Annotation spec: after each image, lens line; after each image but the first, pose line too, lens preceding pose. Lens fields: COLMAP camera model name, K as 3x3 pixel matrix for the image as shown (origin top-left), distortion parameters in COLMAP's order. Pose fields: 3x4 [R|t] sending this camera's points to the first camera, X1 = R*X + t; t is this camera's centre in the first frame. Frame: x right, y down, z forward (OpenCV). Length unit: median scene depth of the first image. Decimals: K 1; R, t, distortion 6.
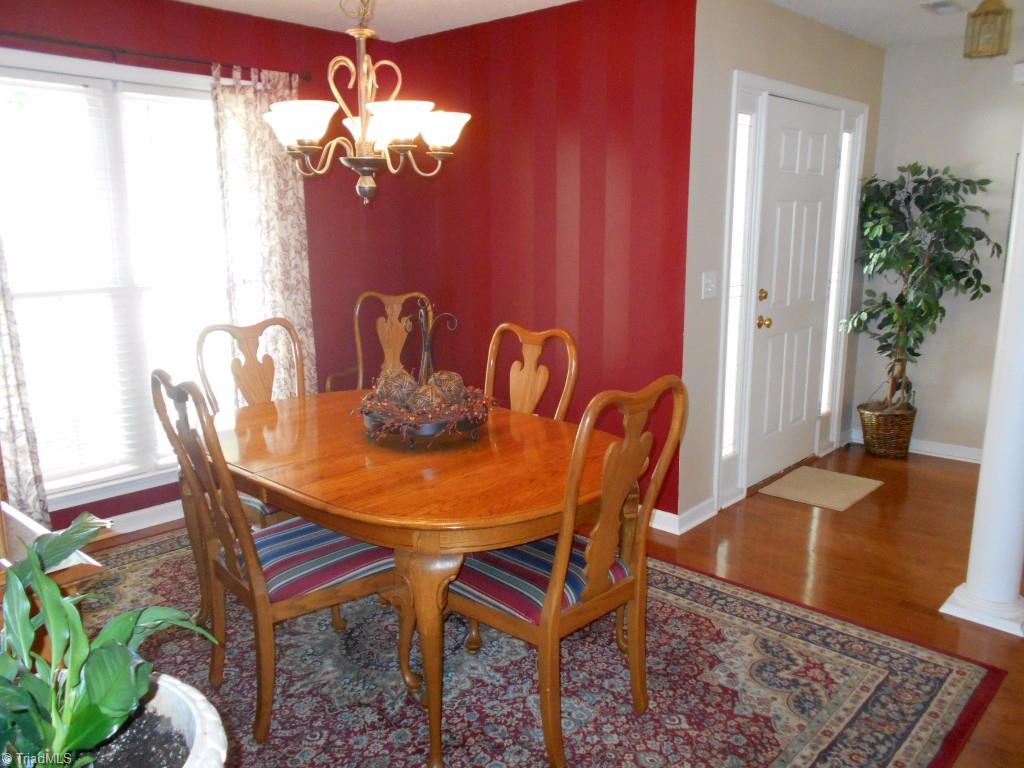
lens RADIAL K [[803.9, 0, 521.0], [0, 803.9, 391.4], [0, 0, 1]] dist [-0.021472, 0.013050]
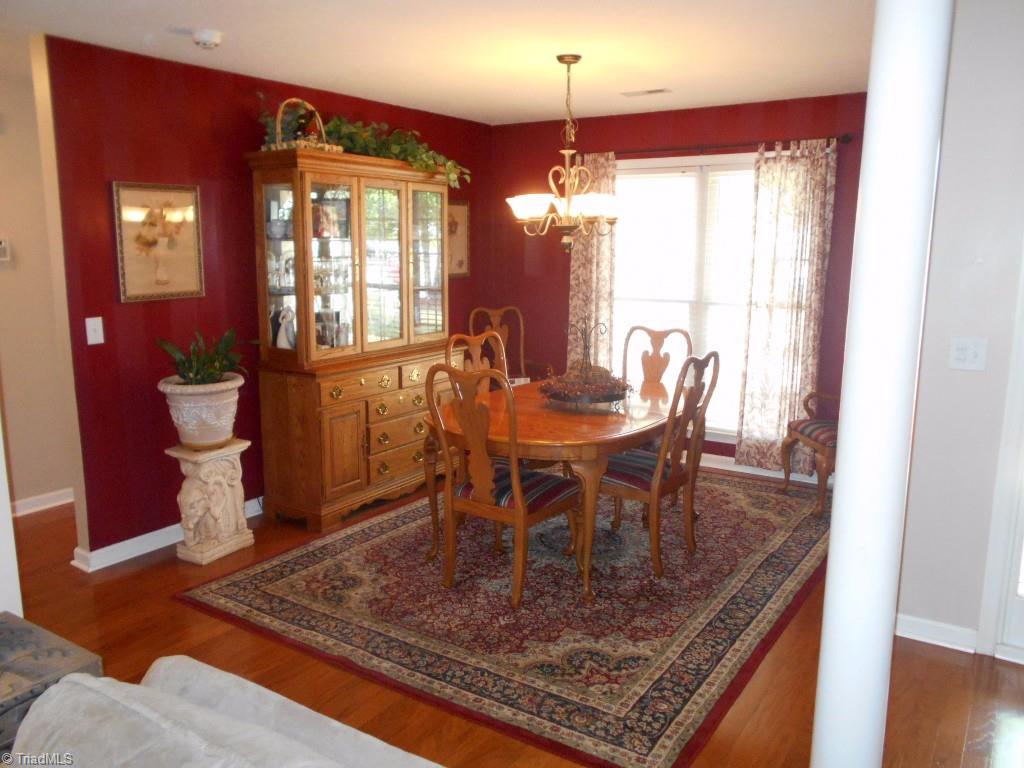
lens RADIAL K [[803.9, 0, 515.5], [0, 803.9, 388.0], [0, 0, 1]] dist [-0.021472, 0.013050]
pose [[0.167913, 0.182527, -0.968757, 0.928640], [-0.211542, 0.966488, 0.145433, -0.119987], [0.962837, 0.180512, 0.200898, 0.405479]]
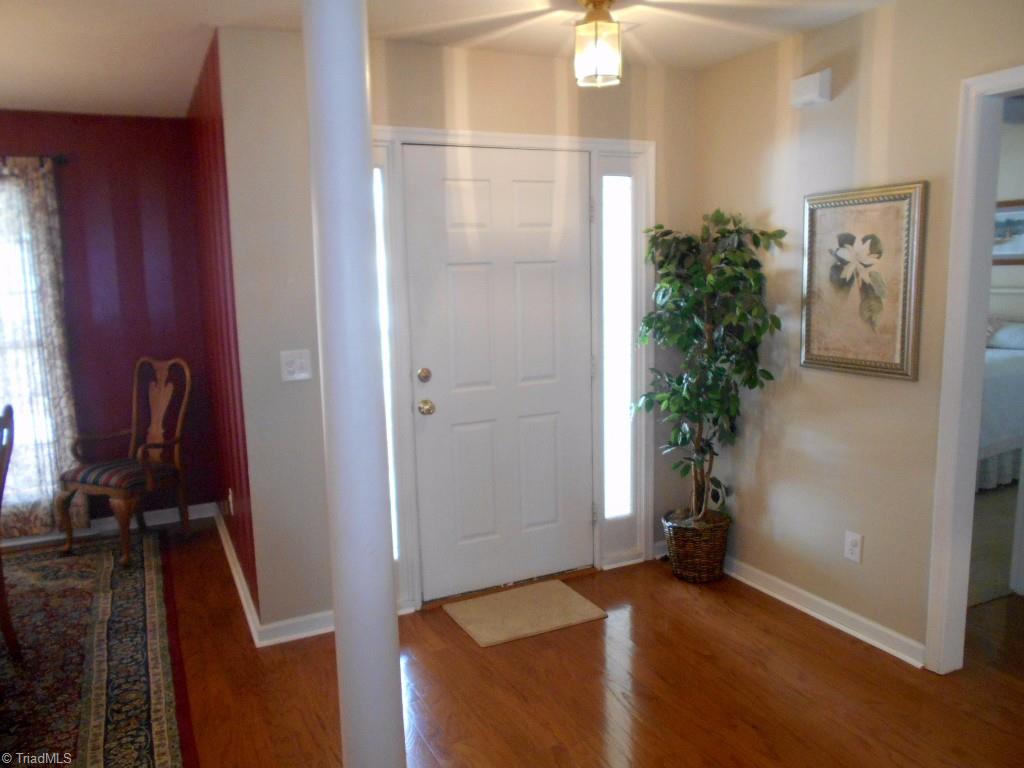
lens RADIAL K [[803.9, 0, 508.3], [0, 803.9, 386.0], [0, 0, 1]] dist [-0.021472, 0.013050]
pose [[0.928770, 0.040621, -0.368424, 0.764041], [-0.059675, 0.997397, -0.040467, -0.089093], [0.365821, 0.059571, 0.928777, 0.265877]]
